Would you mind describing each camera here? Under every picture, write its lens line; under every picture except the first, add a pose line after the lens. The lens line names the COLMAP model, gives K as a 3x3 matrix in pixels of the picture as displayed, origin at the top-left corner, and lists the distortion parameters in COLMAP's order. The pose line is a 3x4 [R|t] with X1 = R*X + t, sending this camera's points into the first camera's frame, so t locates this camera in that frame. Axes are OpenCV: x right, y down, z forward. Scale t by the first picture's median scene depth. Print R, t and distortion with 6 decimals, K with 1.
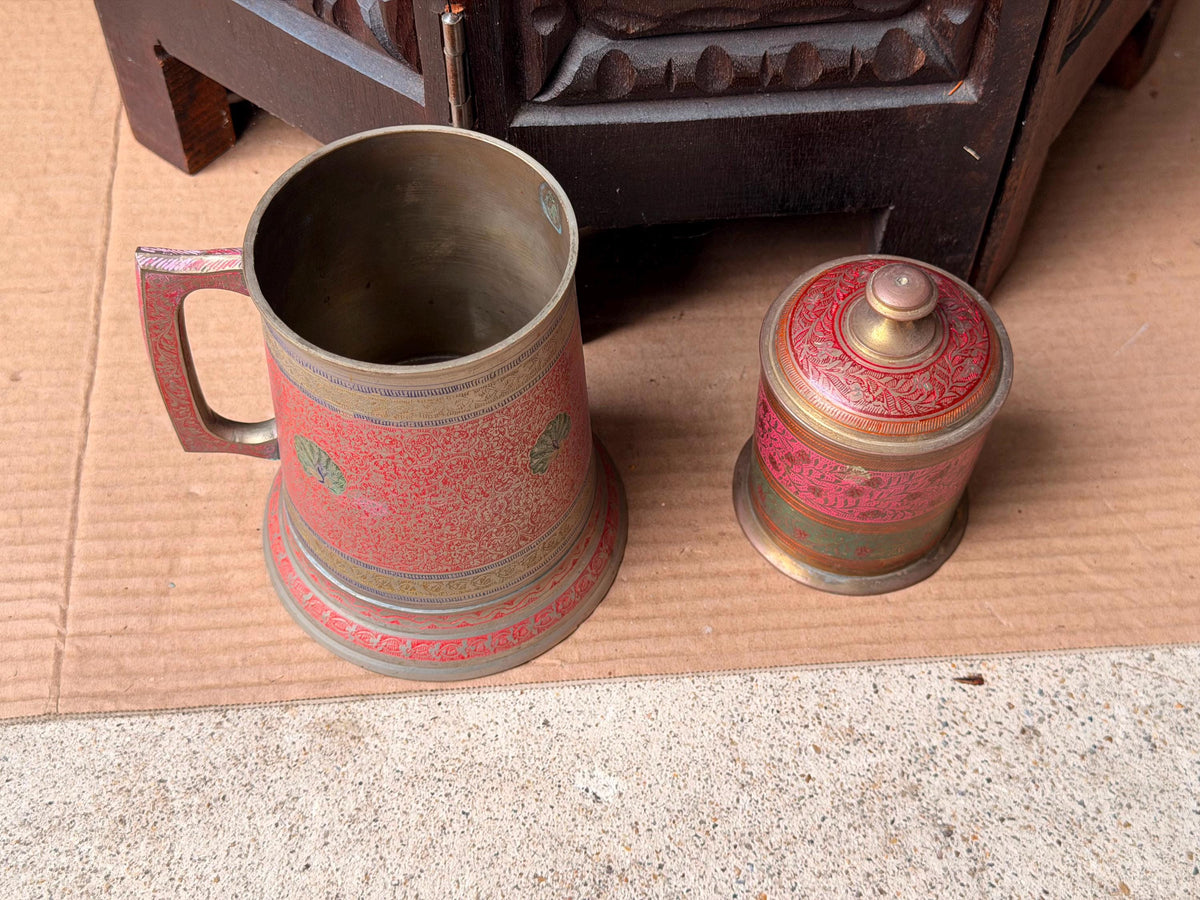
lens RADIAL K [[1629.4, 0, 624.8], [0, 1629.4, 458.9], [0, 0, 1]] dist [0.159573, -0.344148]
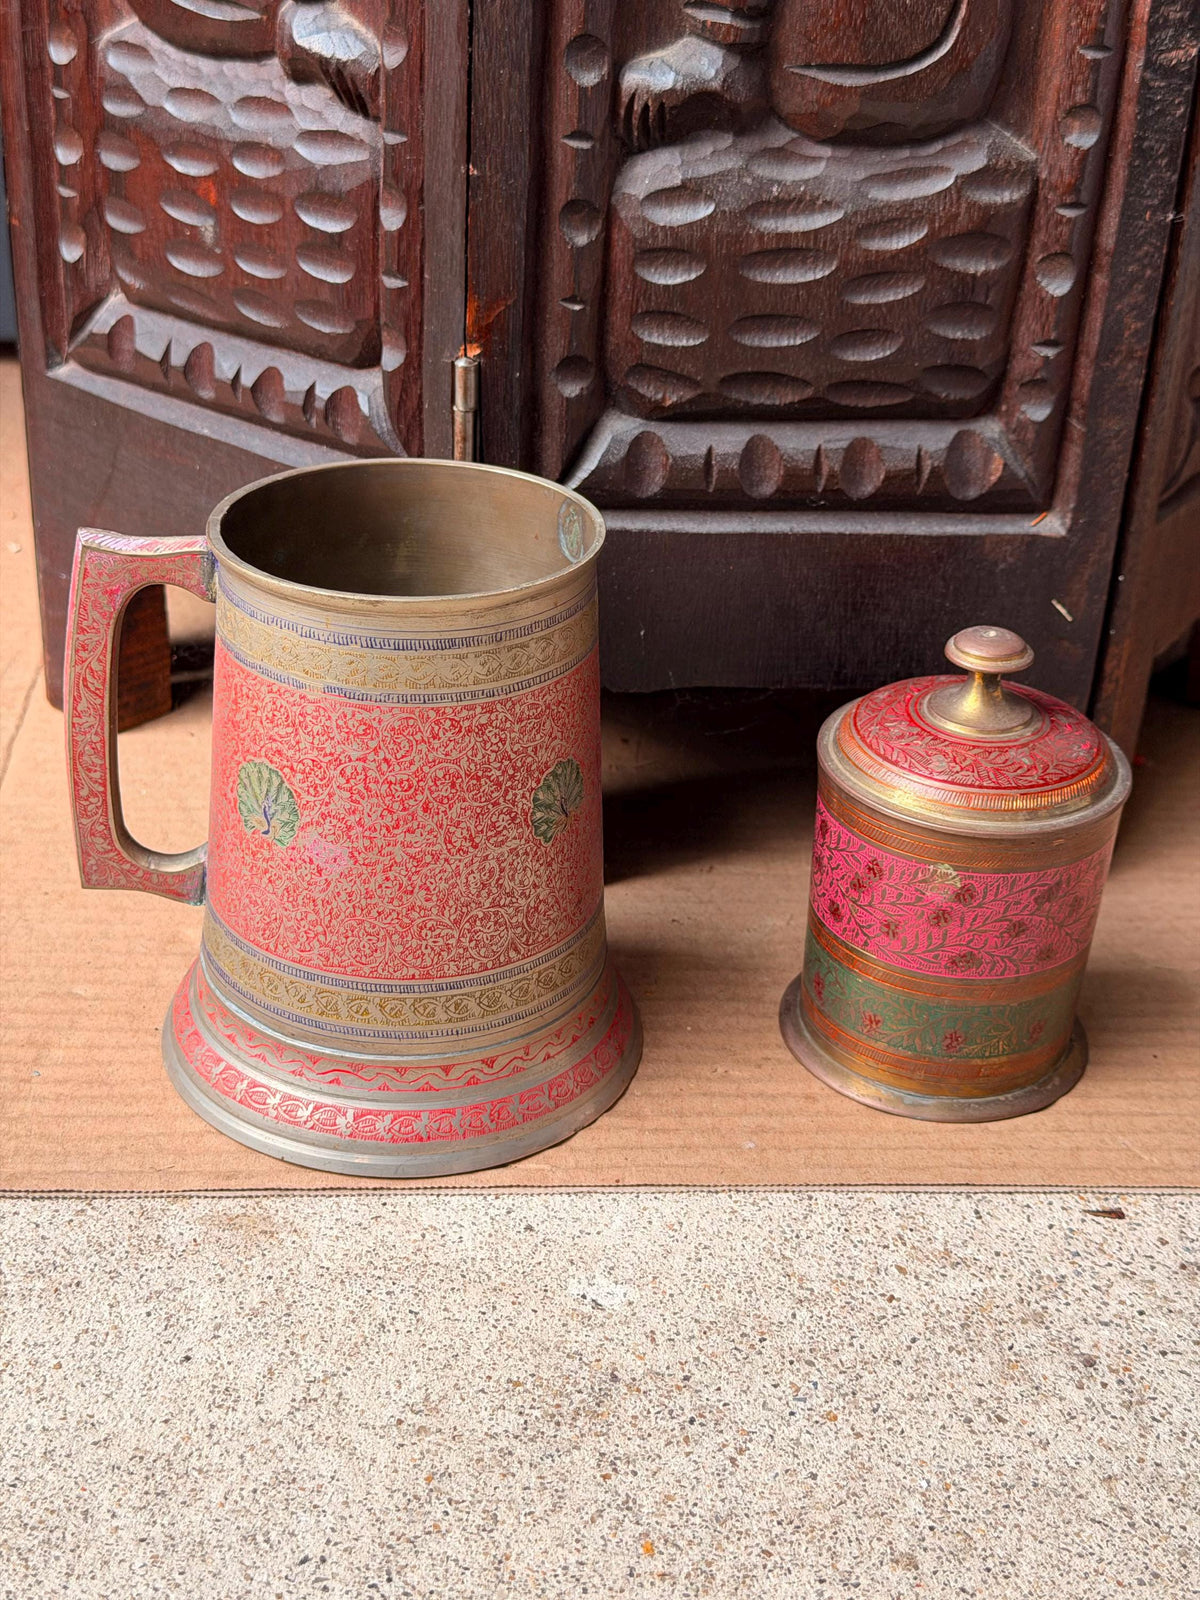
lens RADIAL K [[2172.5, 0, 627.2], [0, 2172.5, 846.2], [0, 0, 1]] dist [0.159573, -0.344148]
pose [[0.999412, 0.033177, 0.008688, -0.018914], [-0.026025, 0.898650, -0.437894, 0.441220], [-0.022336, 0.437410, 0.898985, 0.051365]]
